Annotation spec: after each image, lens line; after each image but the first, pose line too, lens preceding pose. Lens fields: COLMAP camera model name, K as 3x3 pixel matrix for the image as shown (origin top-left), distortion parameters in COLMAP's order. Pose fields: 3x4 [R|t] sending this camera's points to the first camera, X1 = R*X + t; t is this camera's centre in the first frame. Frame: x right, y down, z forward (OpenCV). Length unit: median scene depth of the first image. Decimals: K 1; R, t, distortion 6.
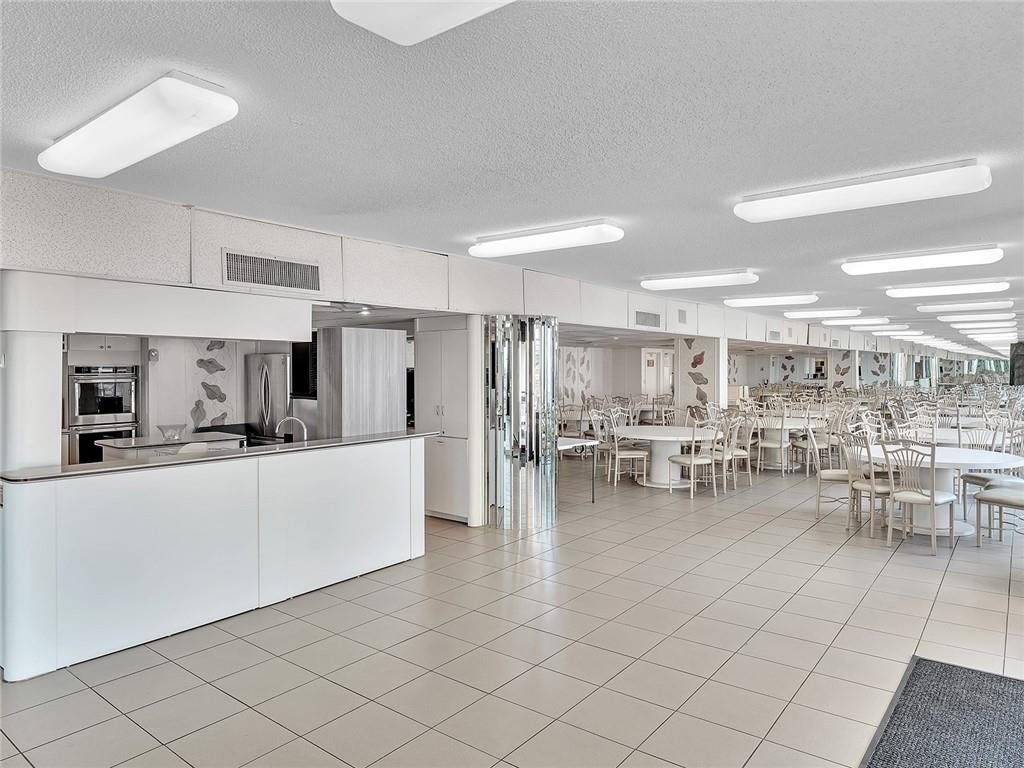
lens RADIAL K [[666.8, 0, 512.0], [0, 666.8, 379.9], [0, 0, 1]] dist [-0.004866, -0.005484]
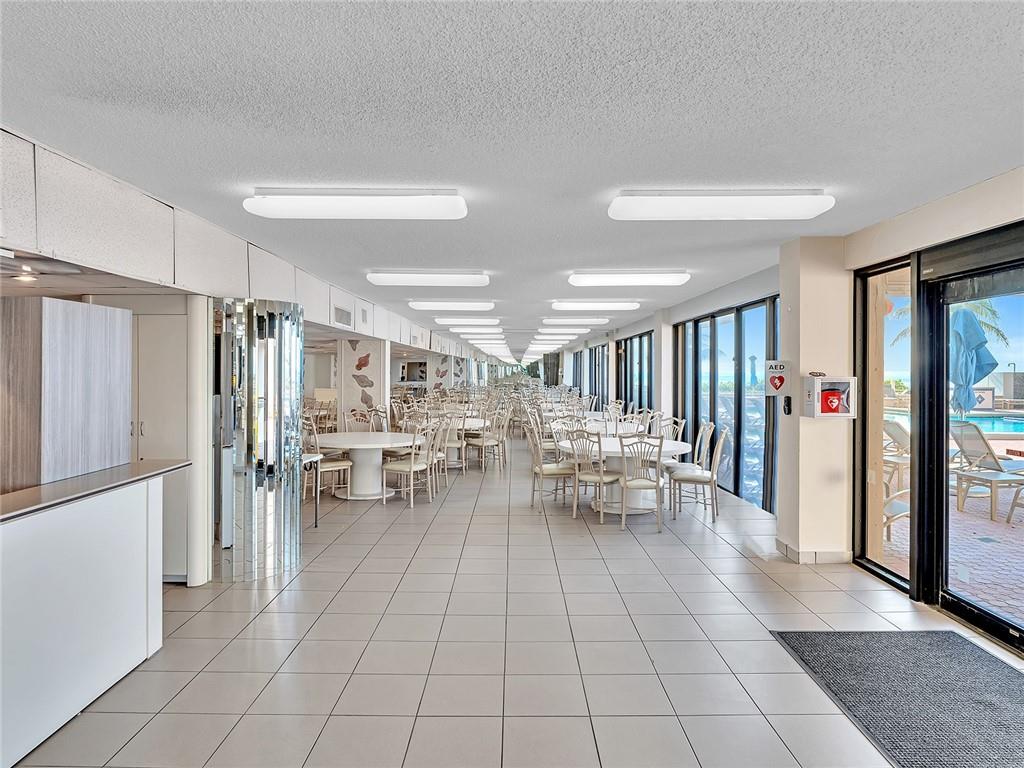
lens RADIAL K [[634.2, 0, 507.9], [0, 634.2, 378.1], [0, 0, 1]] dist [-0.006243, -0.001652]
pose [[0.789129, -0.003711, 0.614217, -0.246415], [0.007554, 0.999965, -0.003663, -0.002634], [-0.614181, 0.007530, 0.789129, 0.279830]]
